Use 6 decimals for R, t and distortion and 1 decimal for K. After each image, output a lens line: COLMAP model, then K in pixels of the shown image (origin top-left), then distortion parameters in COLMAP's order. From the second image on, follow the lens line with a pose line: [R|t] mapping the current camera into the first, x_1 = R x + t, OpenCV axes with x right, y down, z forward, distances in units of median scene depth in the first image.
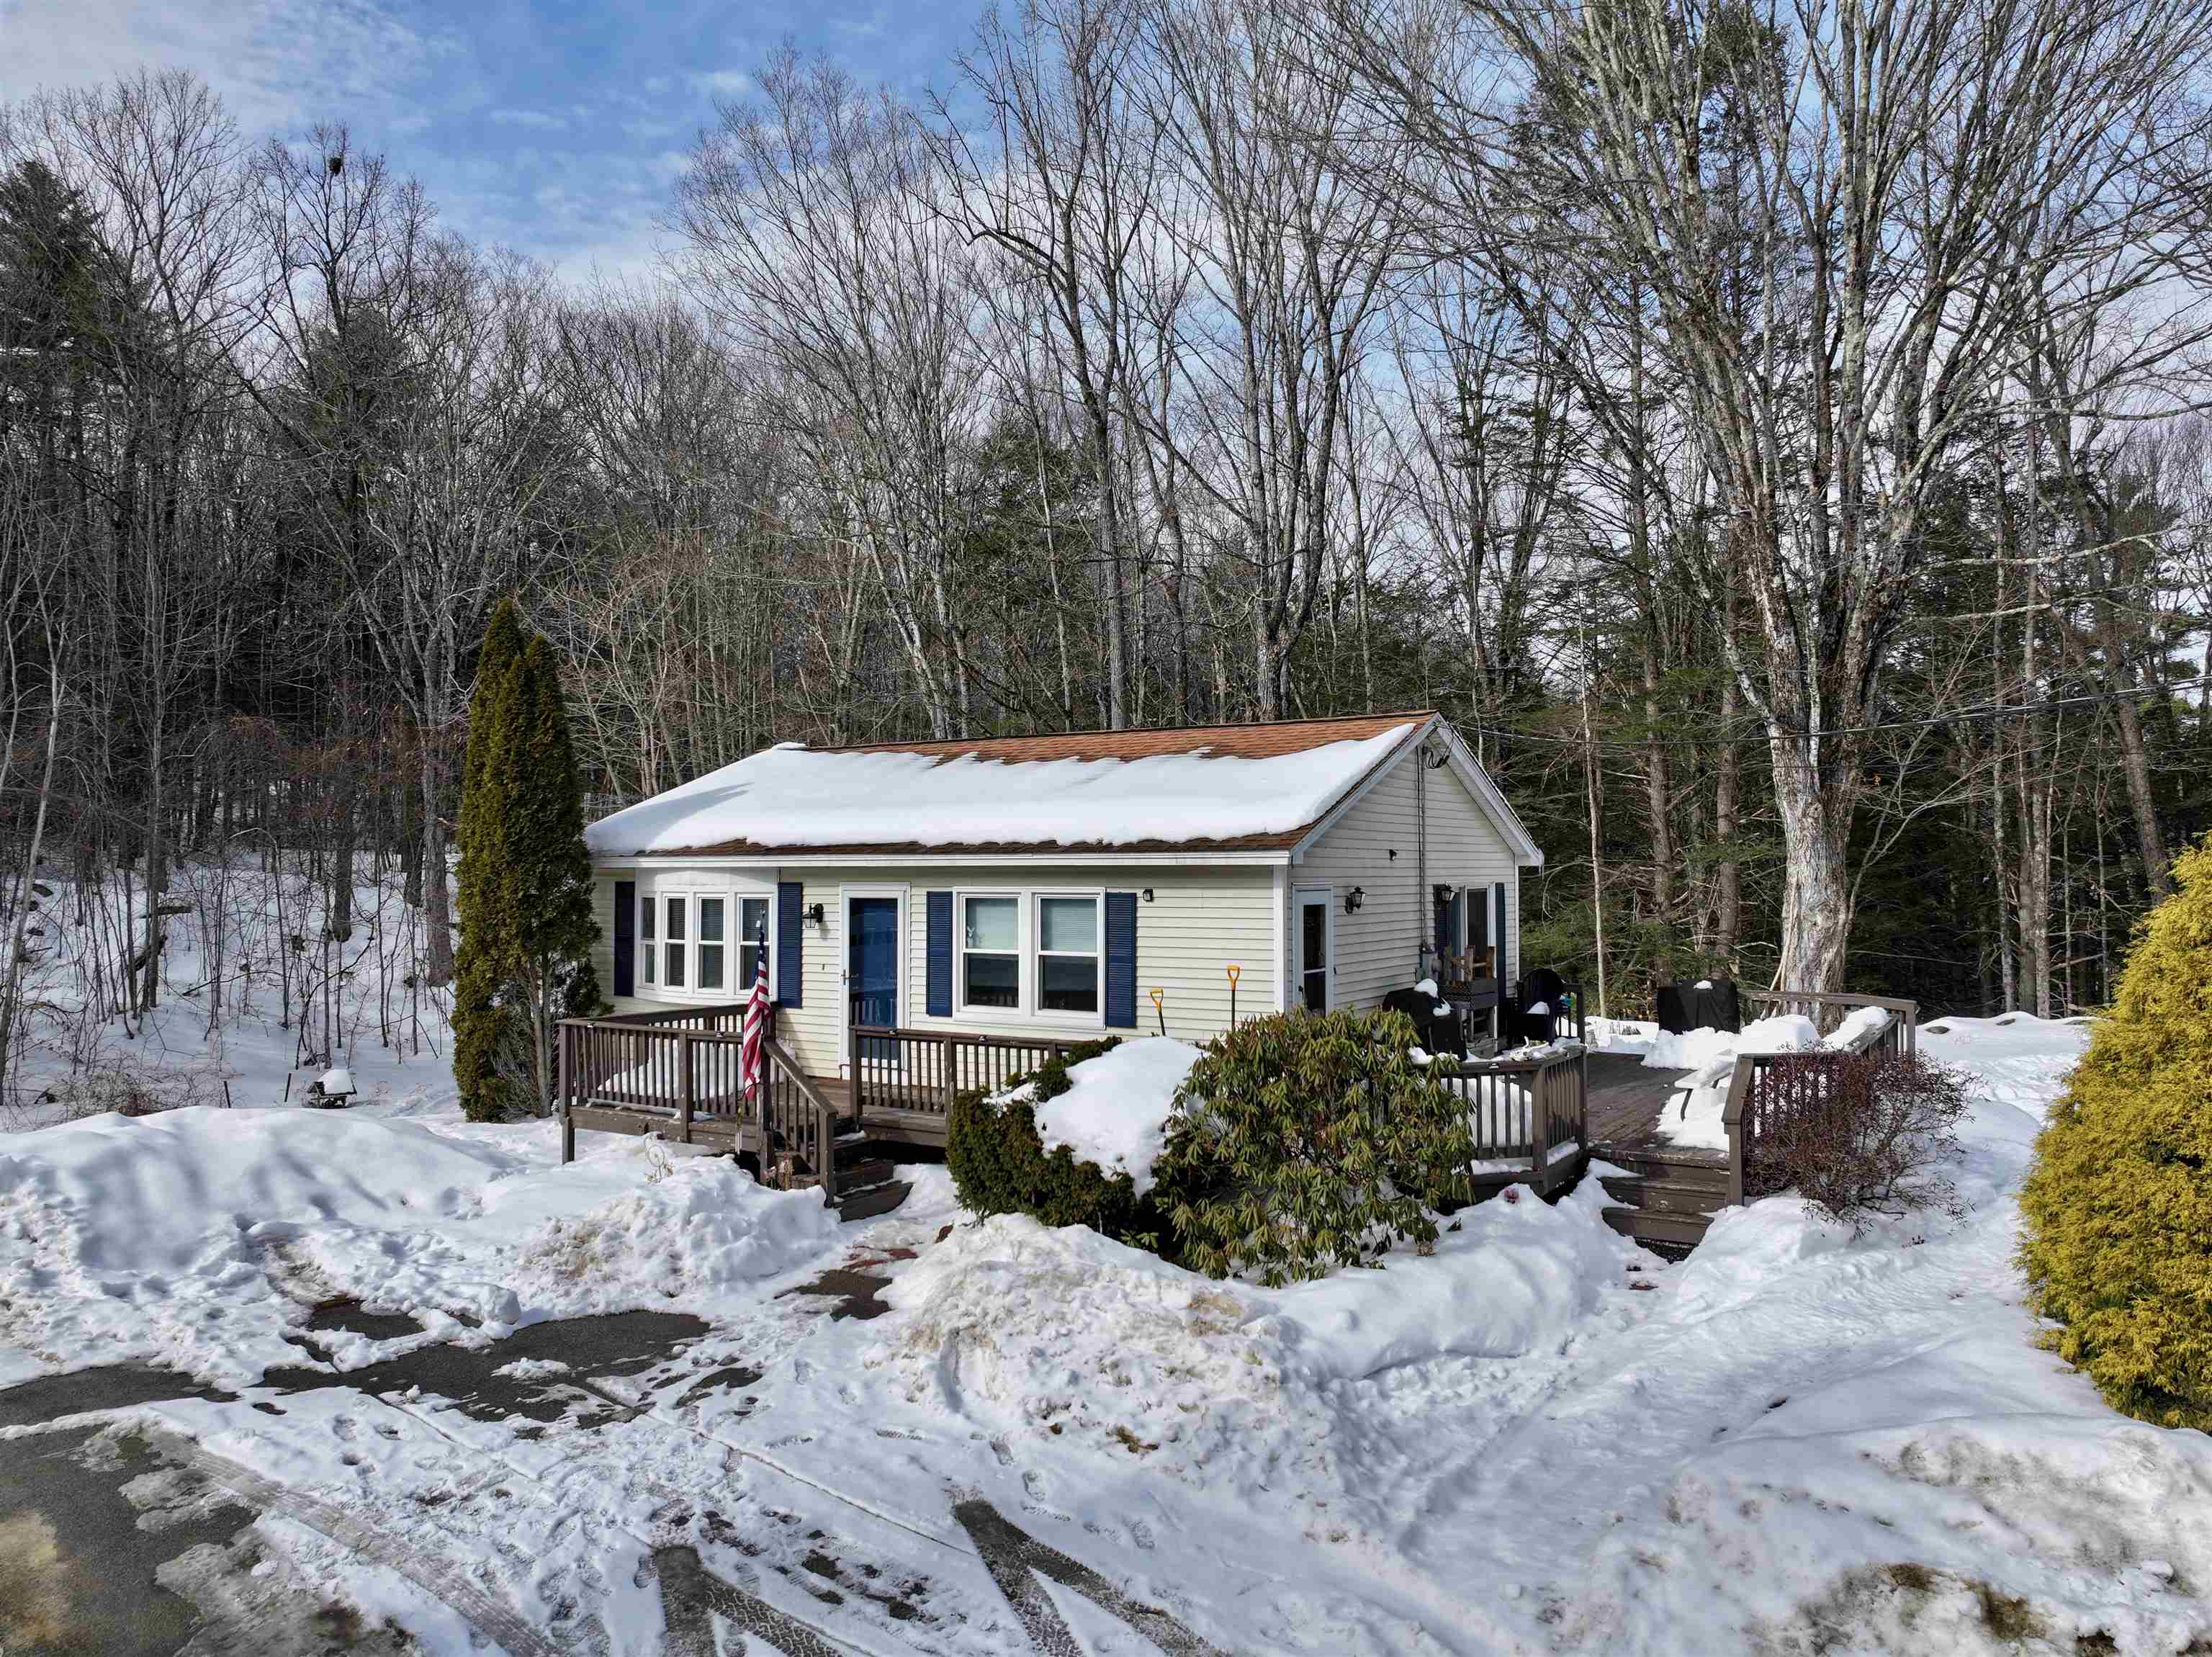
lens RADIAL K [[1541.7, 0, 1106.7], [0, 1541.7, 825.4], [0, 0, 1]] dist [-0.005360, 0.016238]
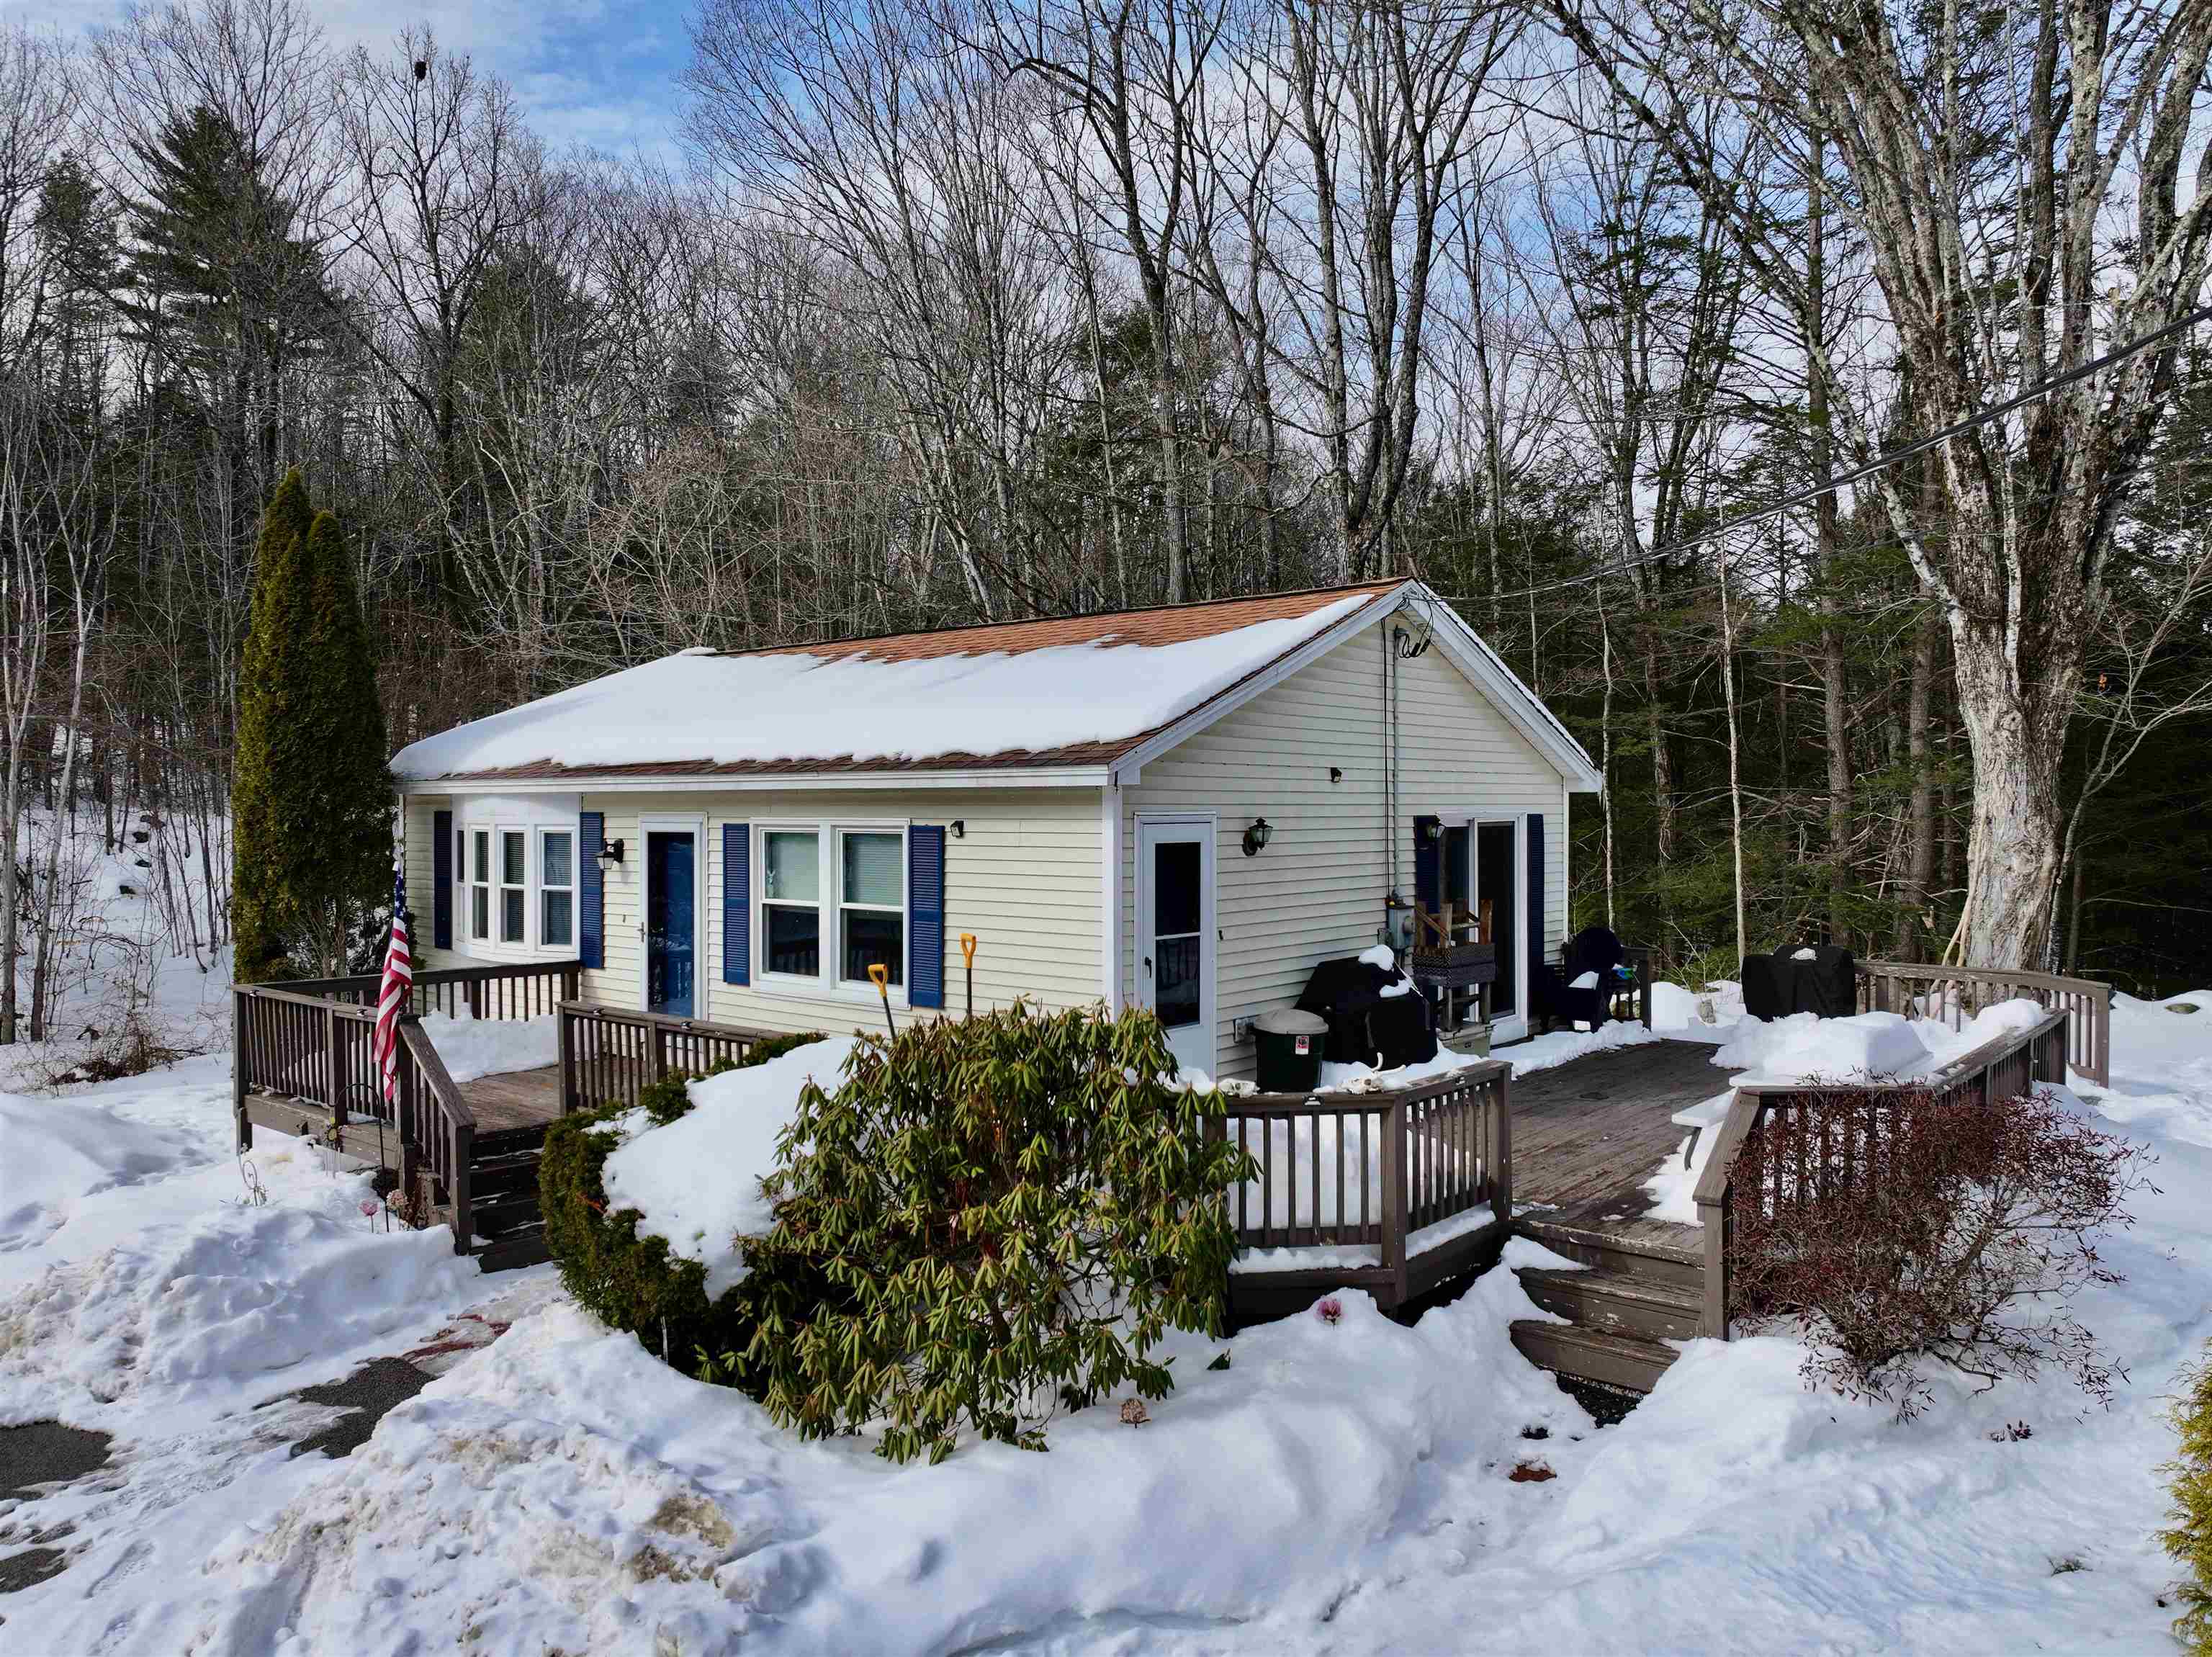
lens RADIAL K [[1541.7, 0, 1104.3], [0, 1541.7, 830.7], [0, 0, 1]] dist [-0.005360, 0.016238]
pose [[0.990047, 0.002572, -0.140714, 0.177497], [0.003904, 0.998946, 0.045727, 0.011636], [0.140684, -0.045821, 0.988994, 0.258222]]
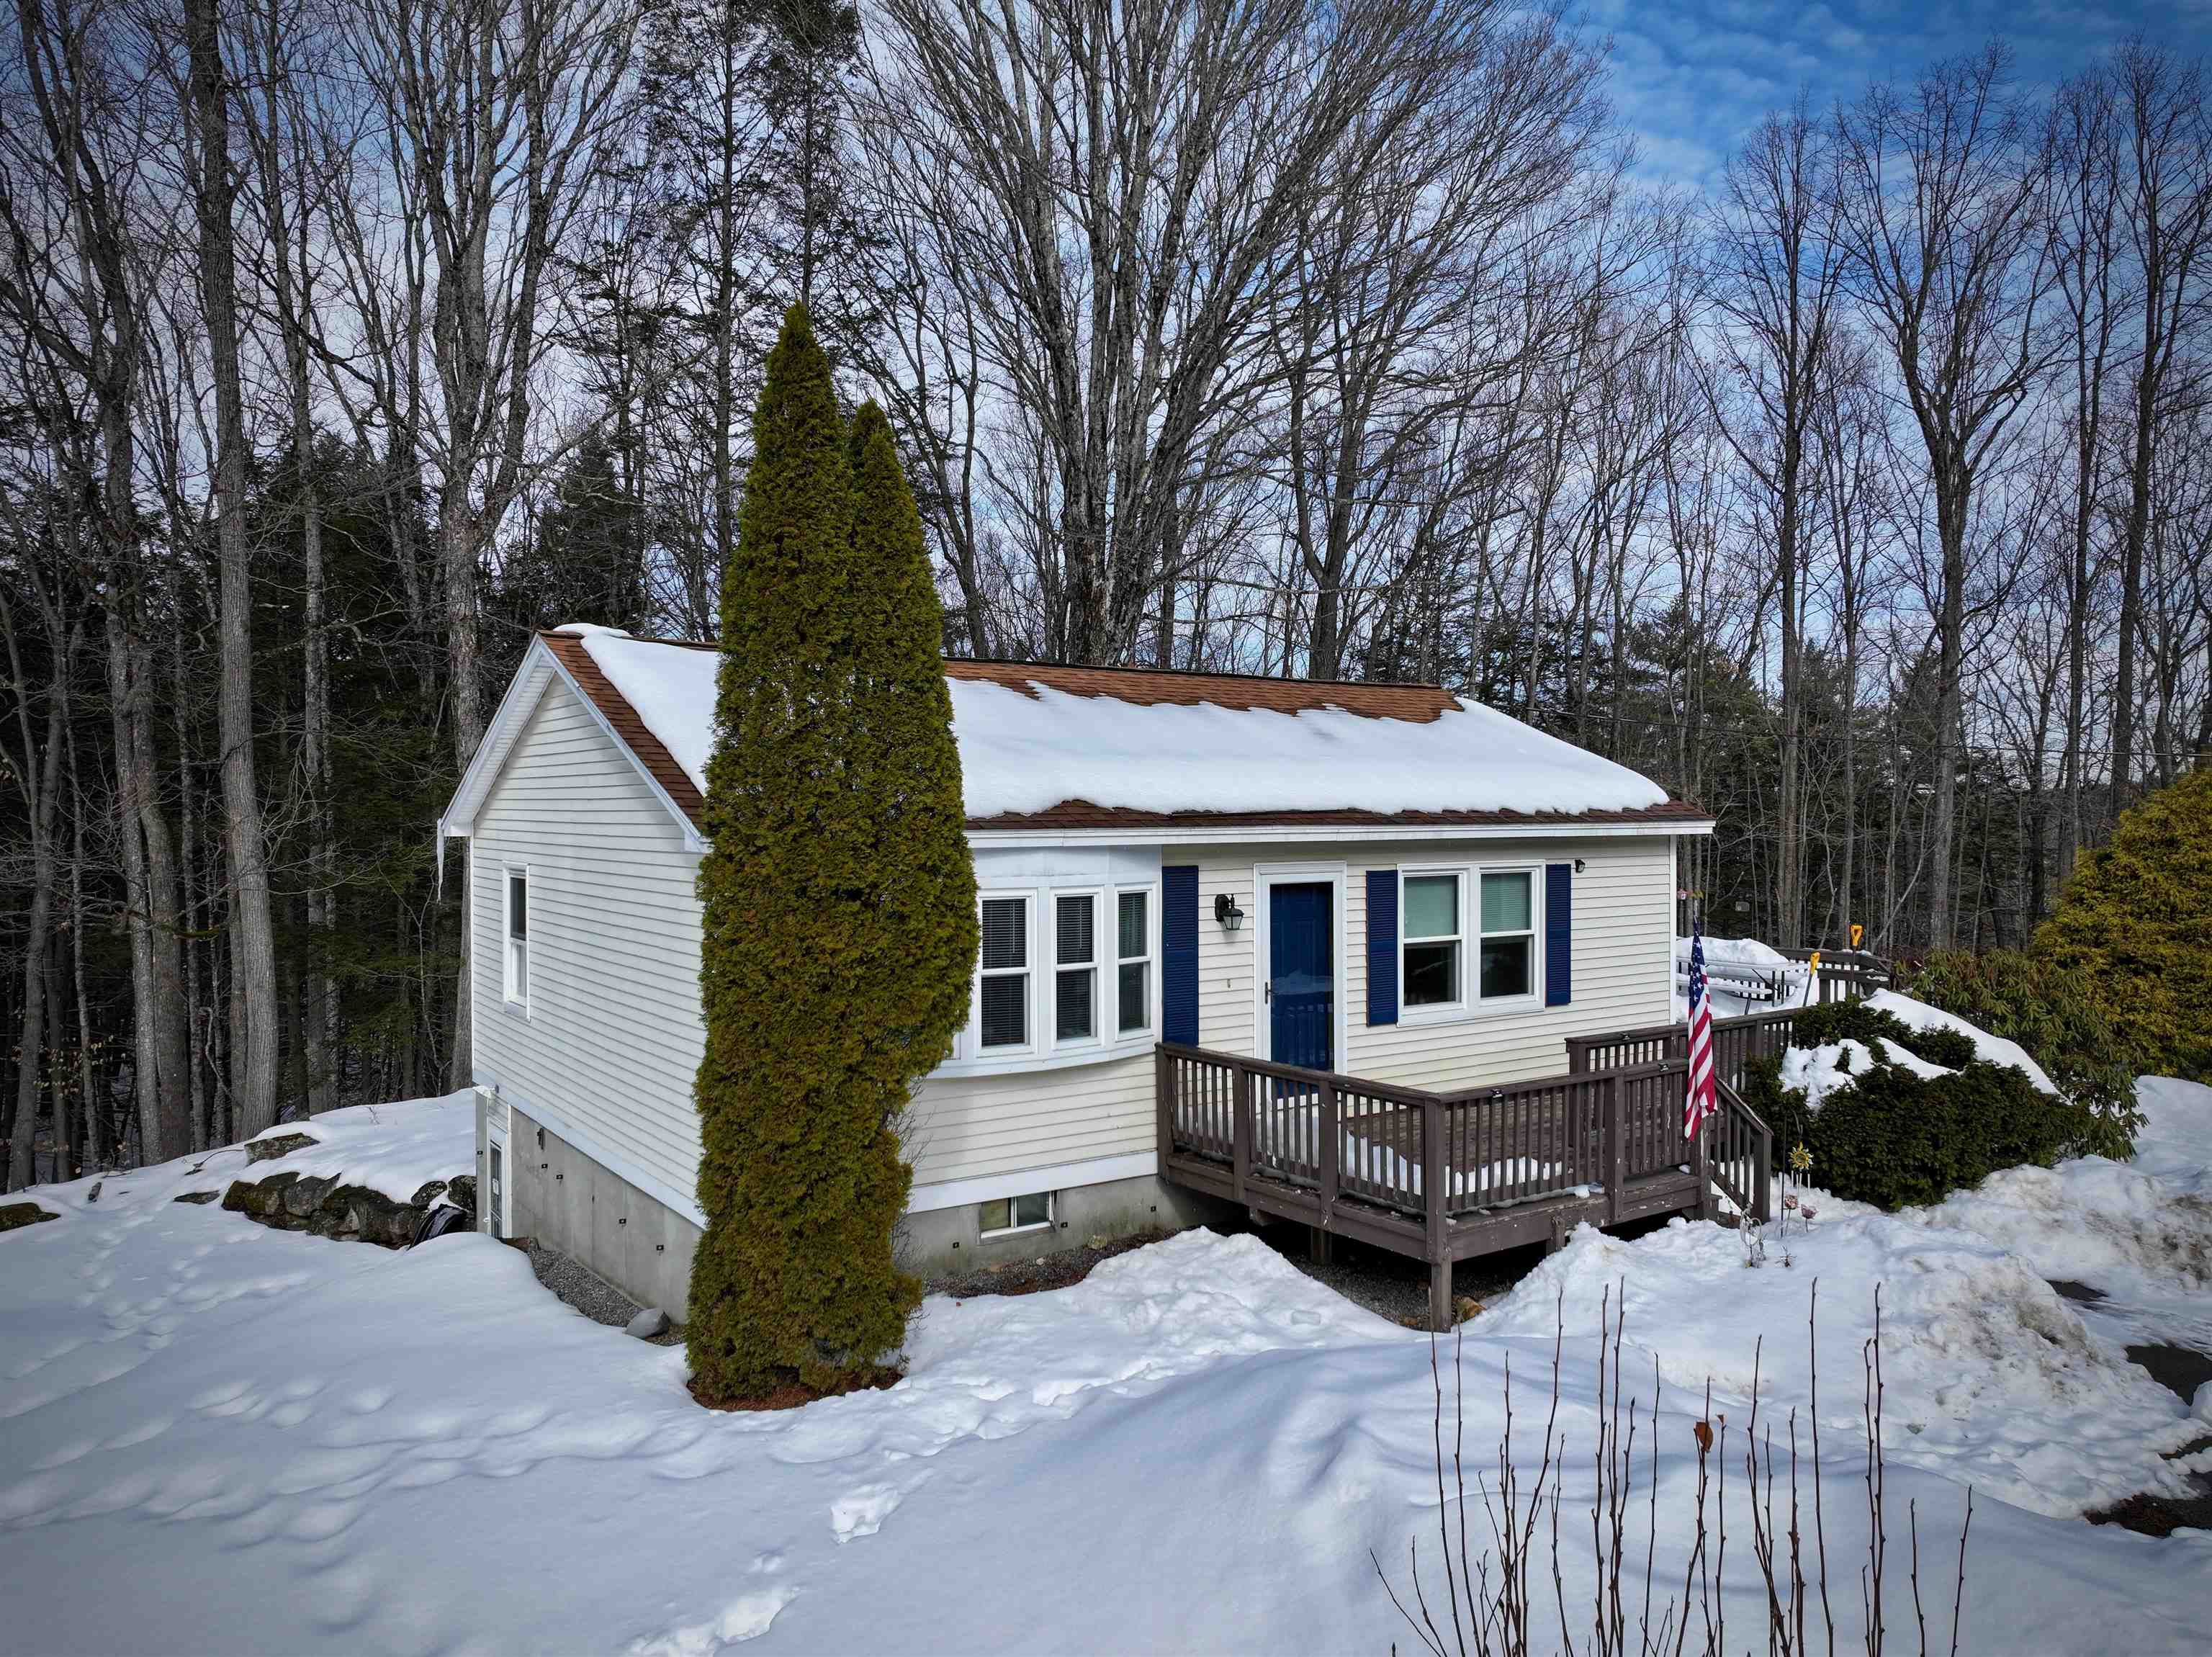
lens RADIAL K [[1541.7, 0, 1098.2], [0, 1541.7, 835.8], [0, 0, 1]] dist [-0.005360, 0.016238]
pose [[0.413580, -0.018207, 0.910286, -0.880894], [-0.025242, 0.999186, 0.031454, 0.003003], [-0.910118, -0.035987, 0.412784, 0.784282]]
